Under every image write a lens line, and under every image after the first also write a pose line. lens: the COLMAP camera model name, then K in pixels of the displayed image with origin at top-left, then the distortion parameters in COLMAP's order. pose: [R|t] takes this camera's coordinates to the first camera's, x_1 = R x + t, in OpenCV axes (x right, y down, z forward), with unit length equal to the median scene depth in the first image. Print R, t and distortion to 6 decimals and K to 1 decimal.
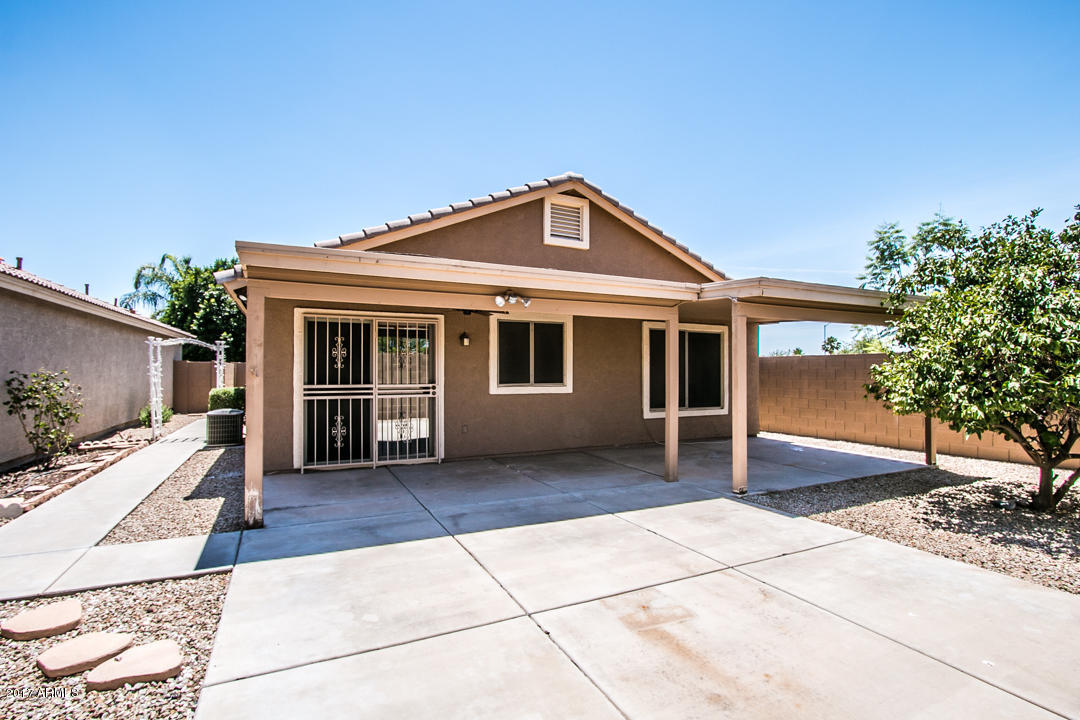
lens RADIAL K [[506.2, 0, 562.7], [0, 506.2, 367.1], [0, 0, 1]] dist [-0.015079, 0.001371]
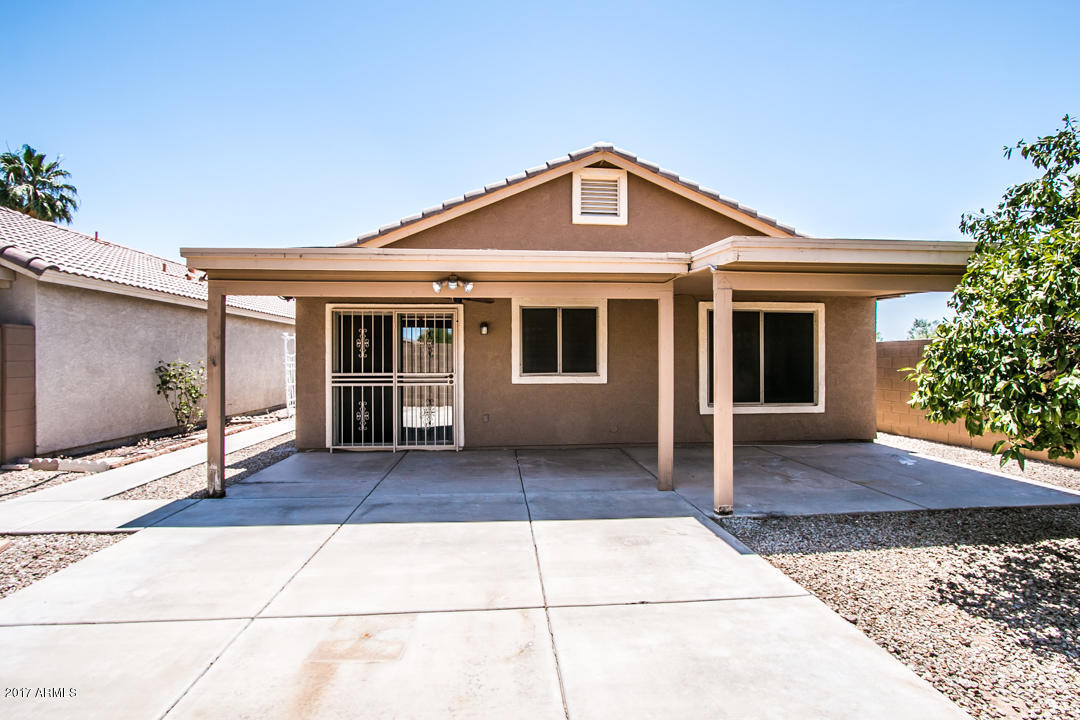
lens RADIAL K [[506.2, 0, 558.6], [0, 506.2, 358.0], [0, 0, 1]] dist [-0.015079, 0.001371]
pose [[0.928345, -0.004940, -0.371686, 0.362949], [0.006162, 0.999979, 0.002101, 0.003325], [0.371668, -0.004241, 0.928356, 0.154794]]
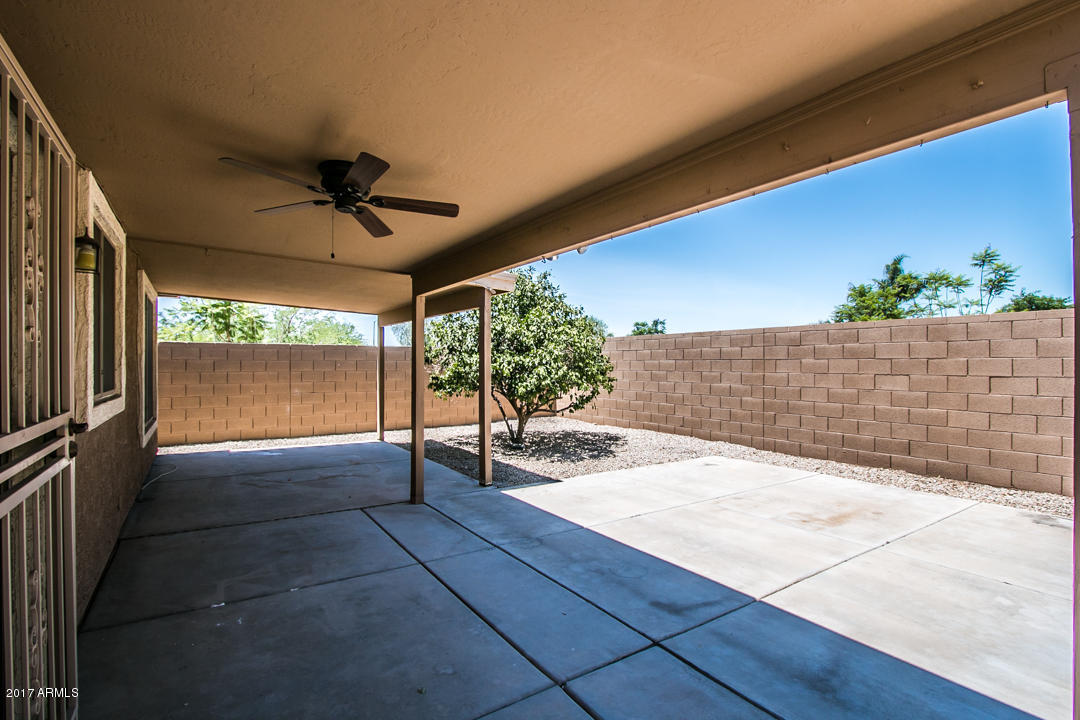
lens RADIAL K [[506.2, 0, 523.6], [0, 506.2, 366.3], [0, 0, 1]] dist [-0.015079, 0.001371]
pose [[-0.085183, -0.005703, 0.996349, -0.573108], [-0.008983, 0.999947, 0.004955, 0.010364], [-0.996325, -0.008528, -0.085230, 0.905728]]
